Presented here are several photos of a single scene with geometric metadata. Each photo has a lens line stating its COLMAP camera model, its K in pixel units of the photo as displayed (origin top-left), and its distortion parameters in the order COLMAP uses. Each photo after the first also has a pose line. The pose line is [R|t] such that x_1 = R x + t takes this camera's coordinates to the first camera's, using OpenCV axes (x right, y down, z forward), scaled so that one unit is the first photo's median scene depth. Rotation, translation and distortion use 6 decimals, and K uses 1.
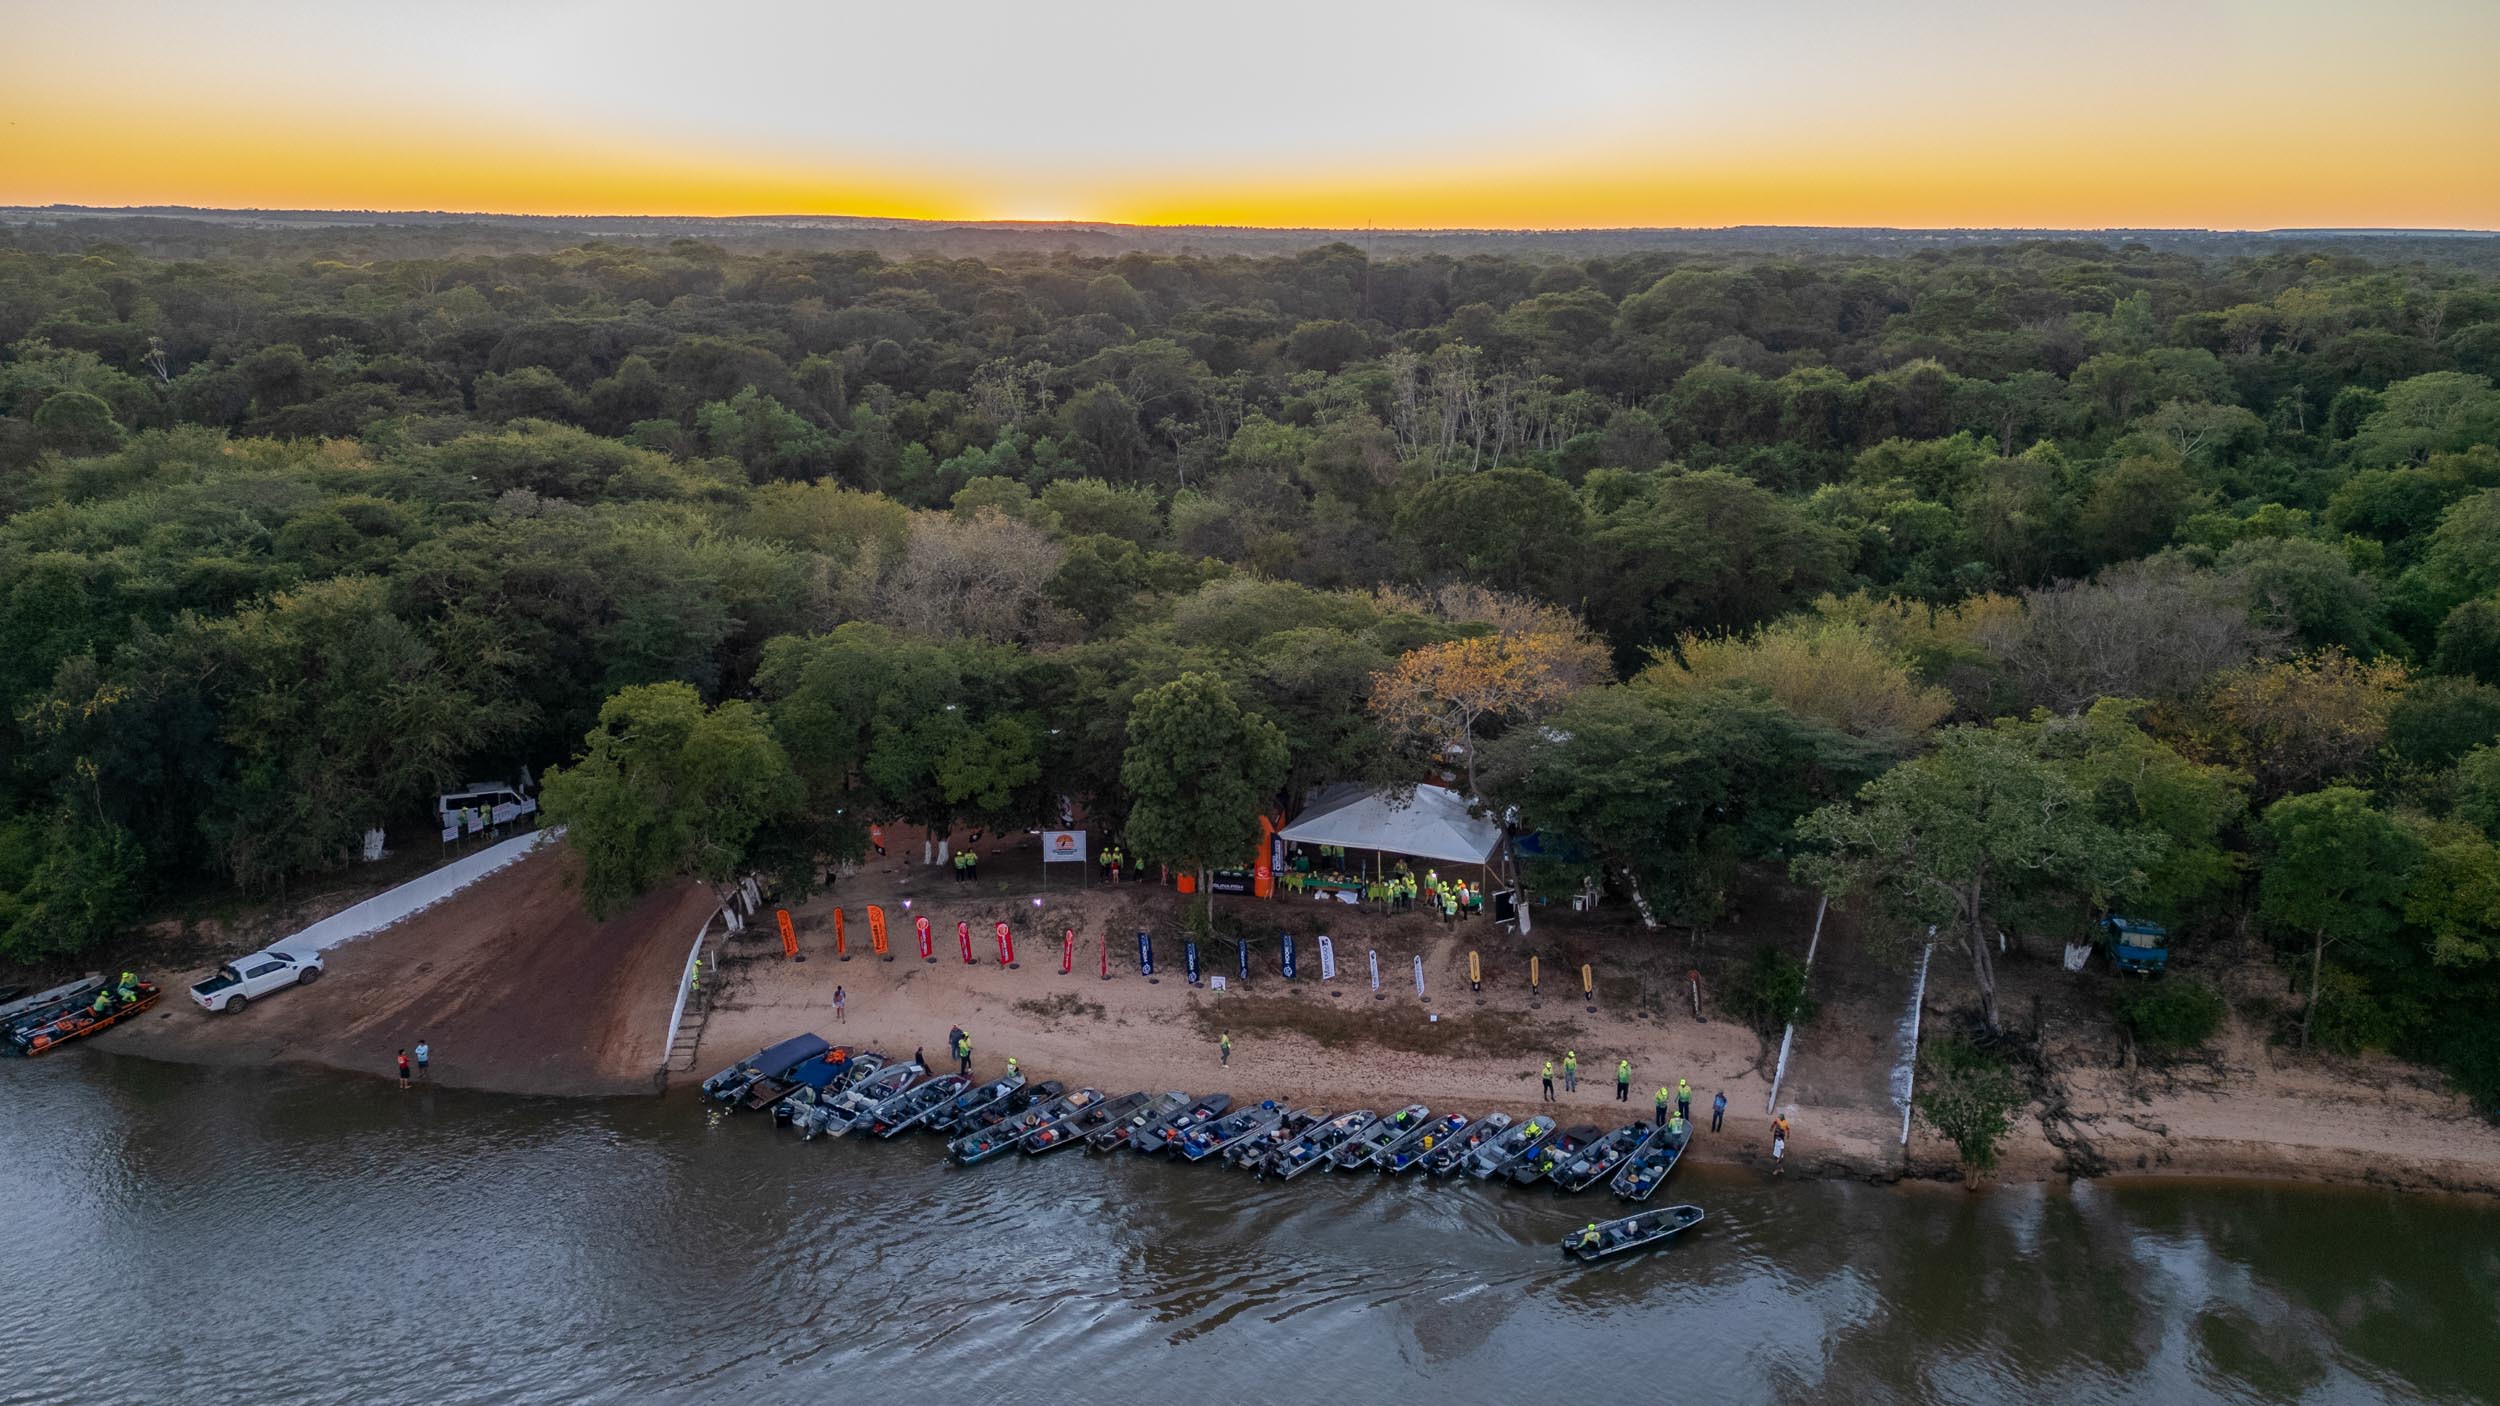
lens RADIAL K [[1780.7, 0, 1251.2], [0, 1780.7, 687.6], [0, 0, 1]] dist [0.101713, -0.111838]
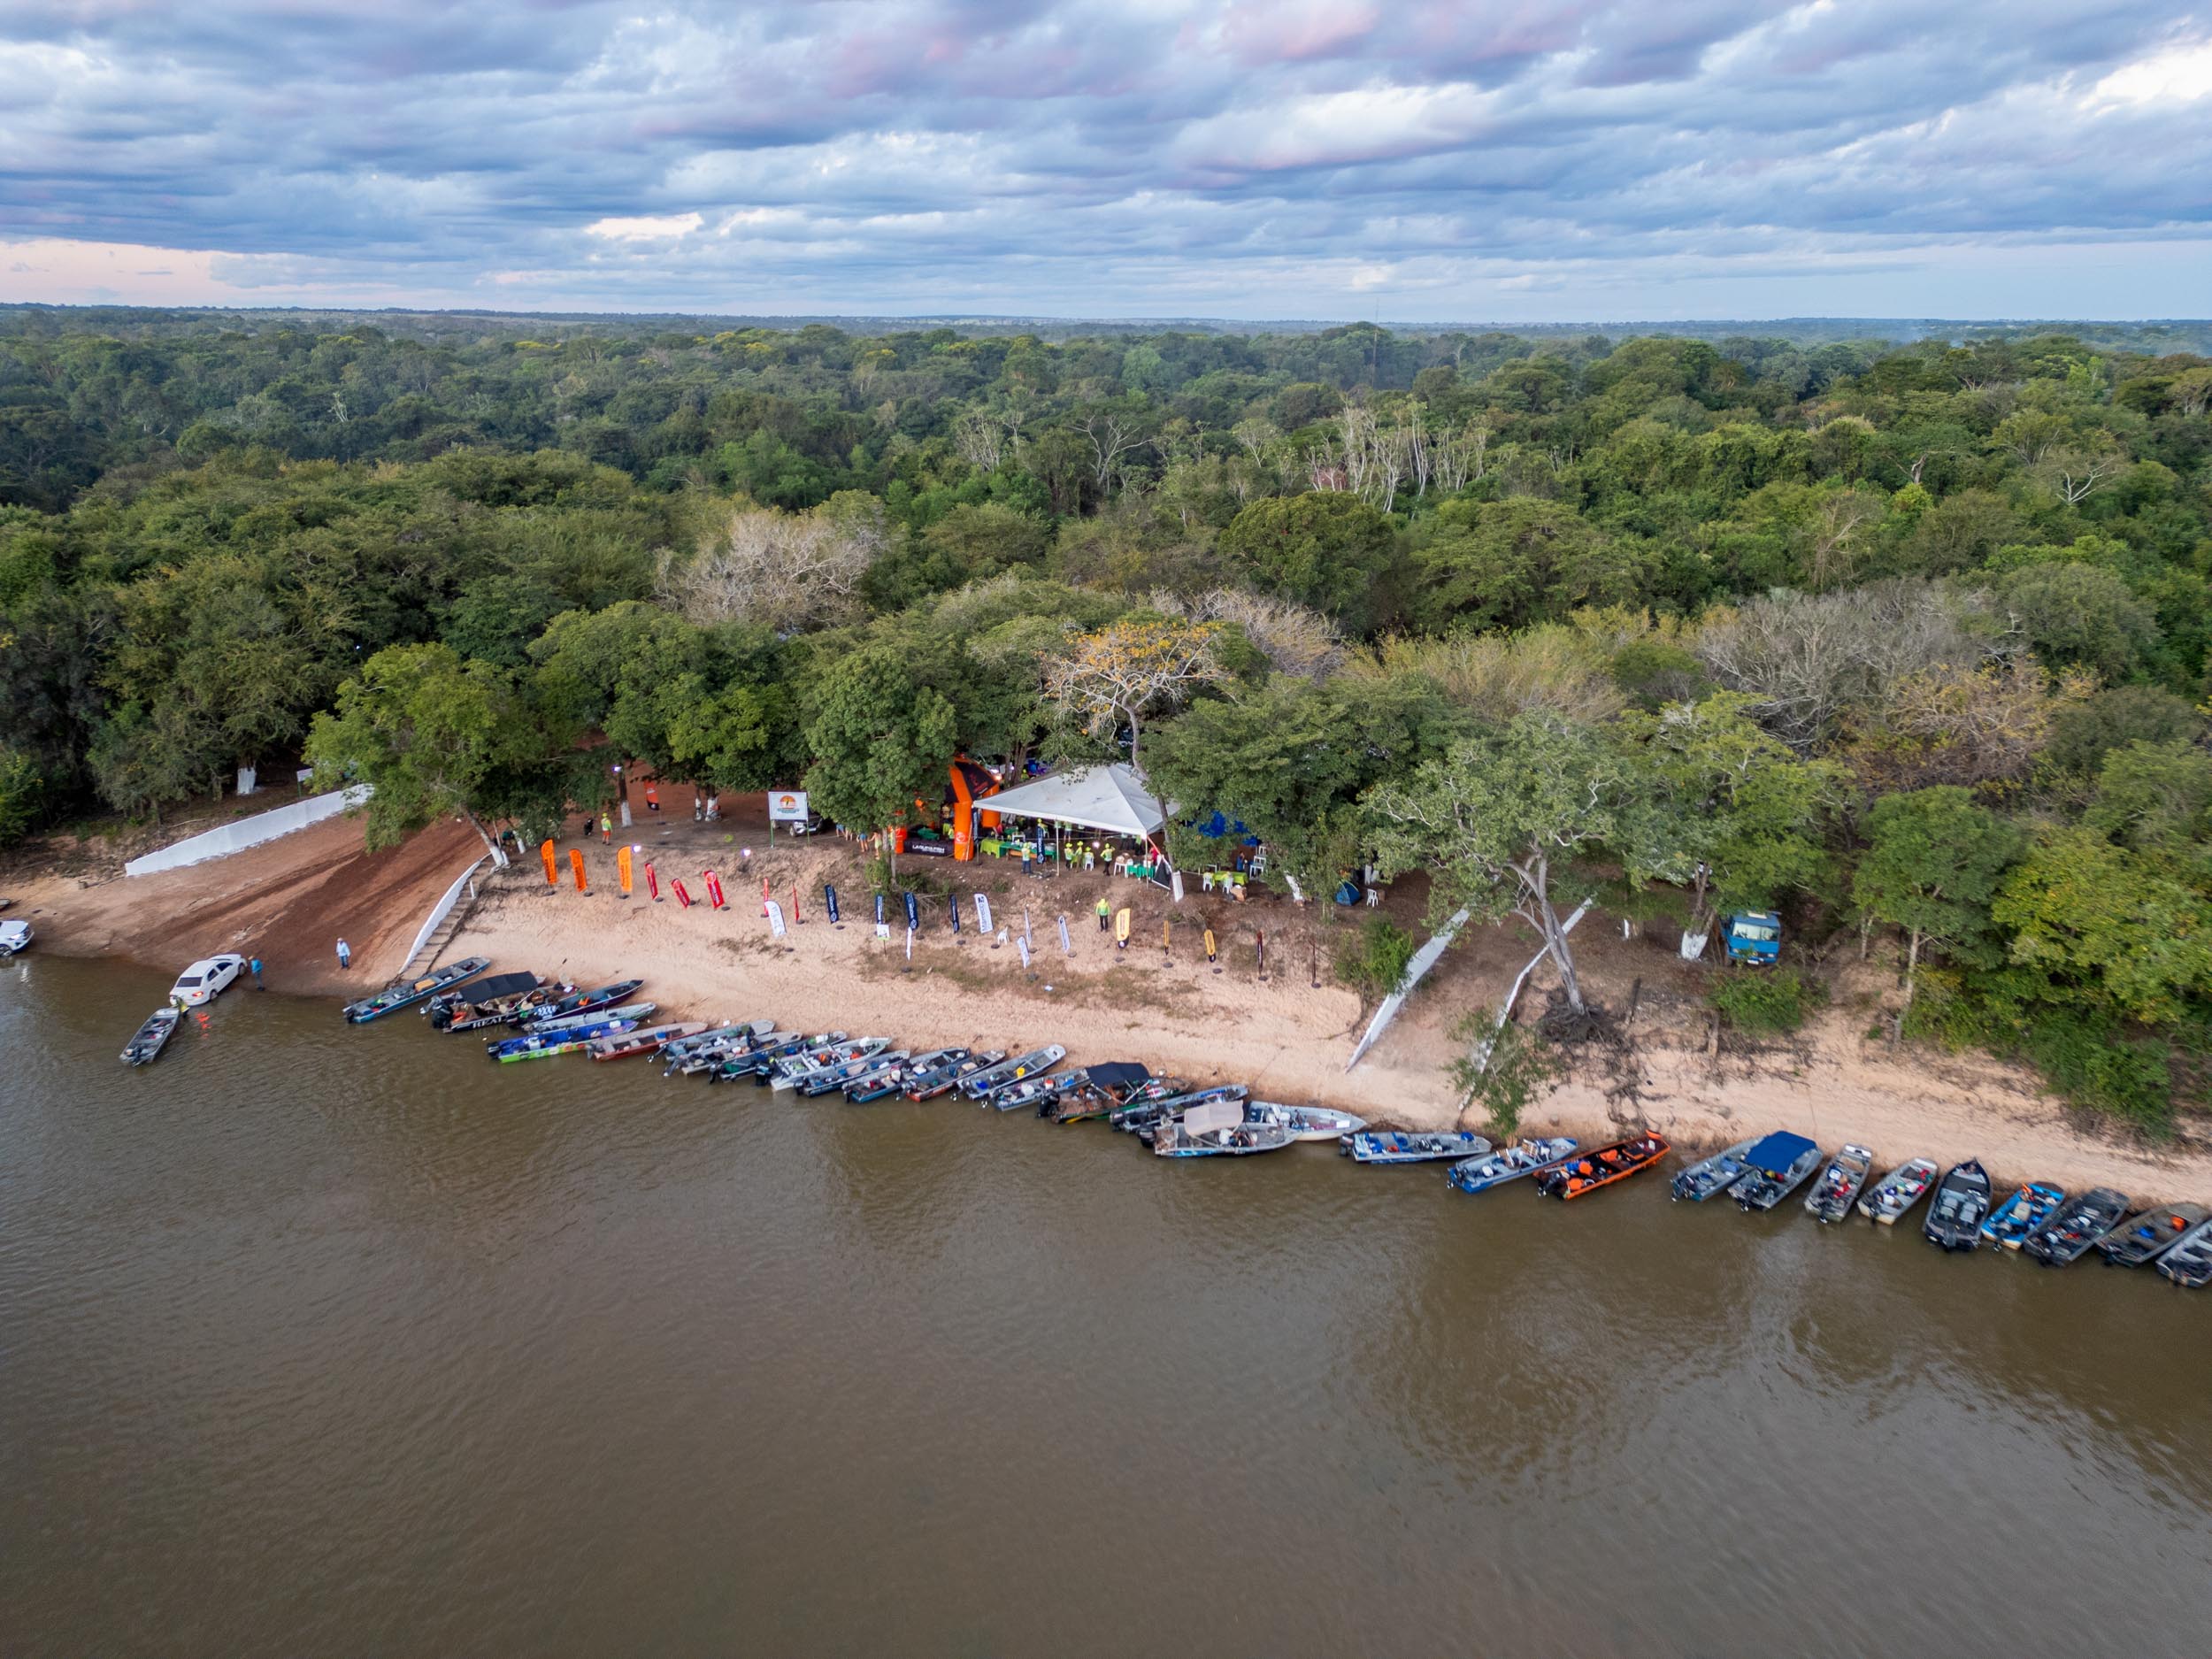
lens RADIAL K [[1491.1, 0, 1110.4], [0, 1491.1, 817.1], [0, 0, 1]] dist [0.102622, -0.101158]
pose [[0.990007, 0.041174, -0.134875, 0.234949], [-0.032244, 0.997182, 0.067744, 0.027831], [0.137285, -0.062718, 0.988544, 0.108998]]
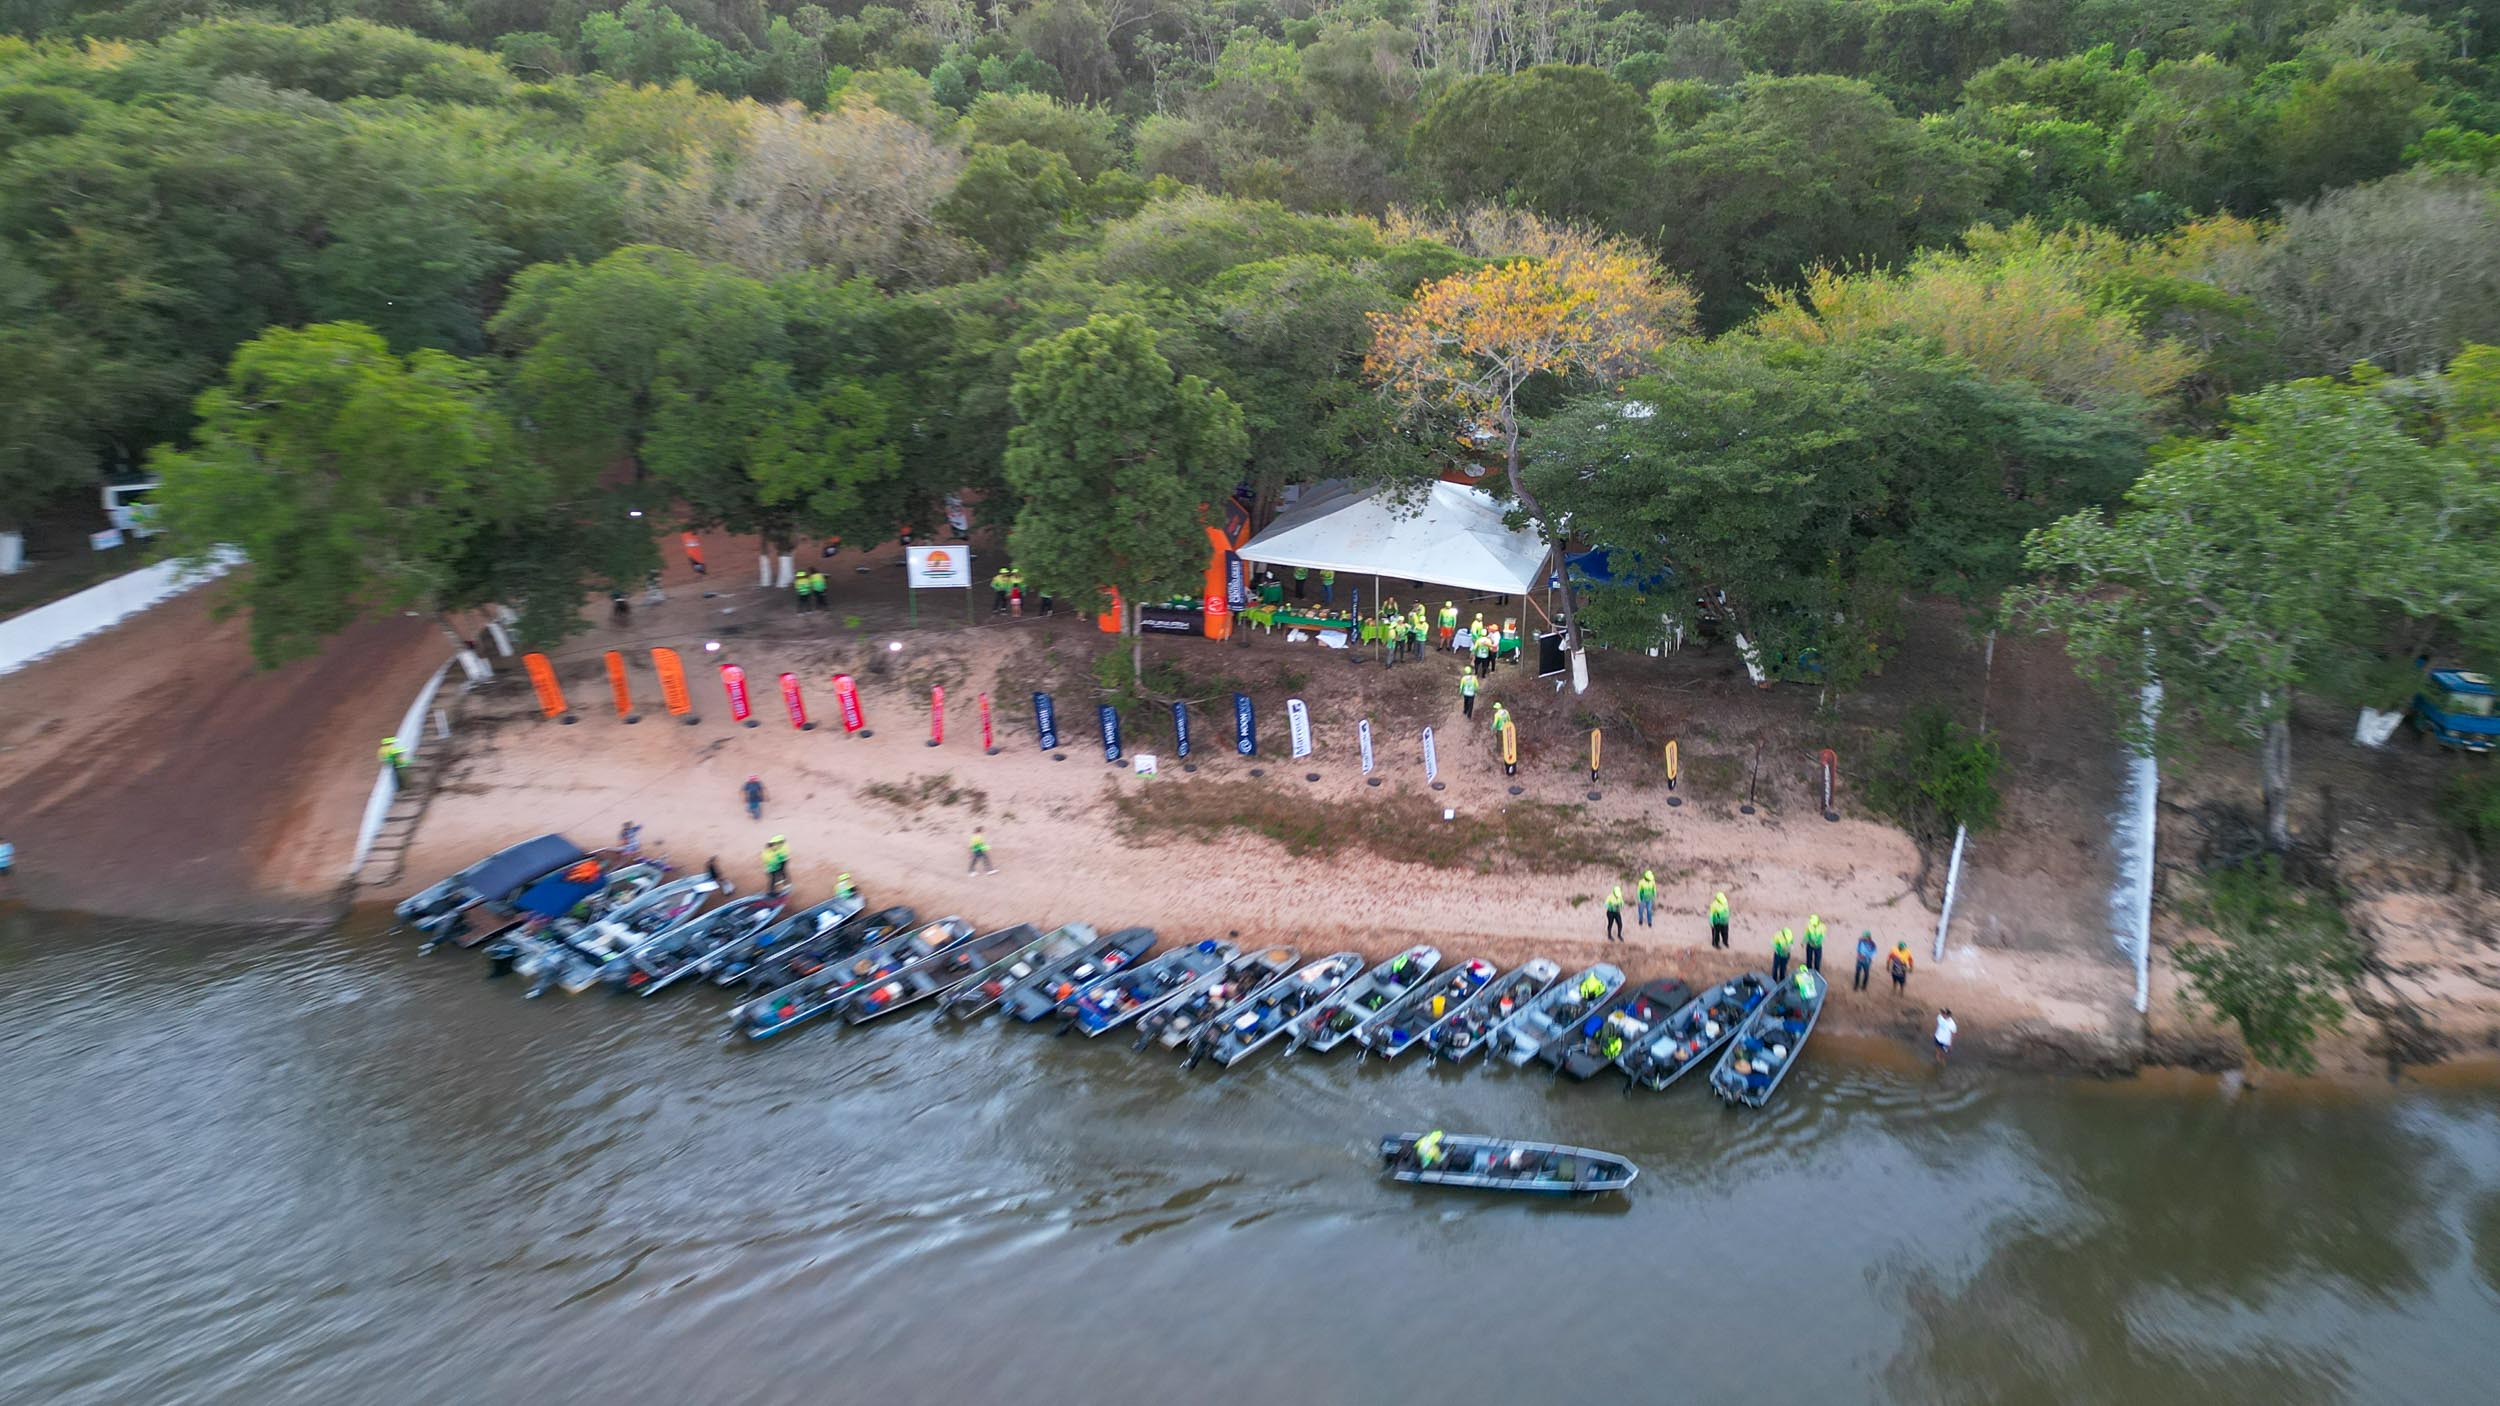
lens RADIAL K [[1780.7, 0, 1251.2], [0, 1780.7, 687.6], [0, 0, 1]] dist [0.101713, -0.111838]
pose [[0.999975, 0.003165, -0.006264, 0.027094], [-0.002051, 0.985362, 0.170462, 0.015267], [0.006712, -0.170445, 0.985344, 0.303115]]
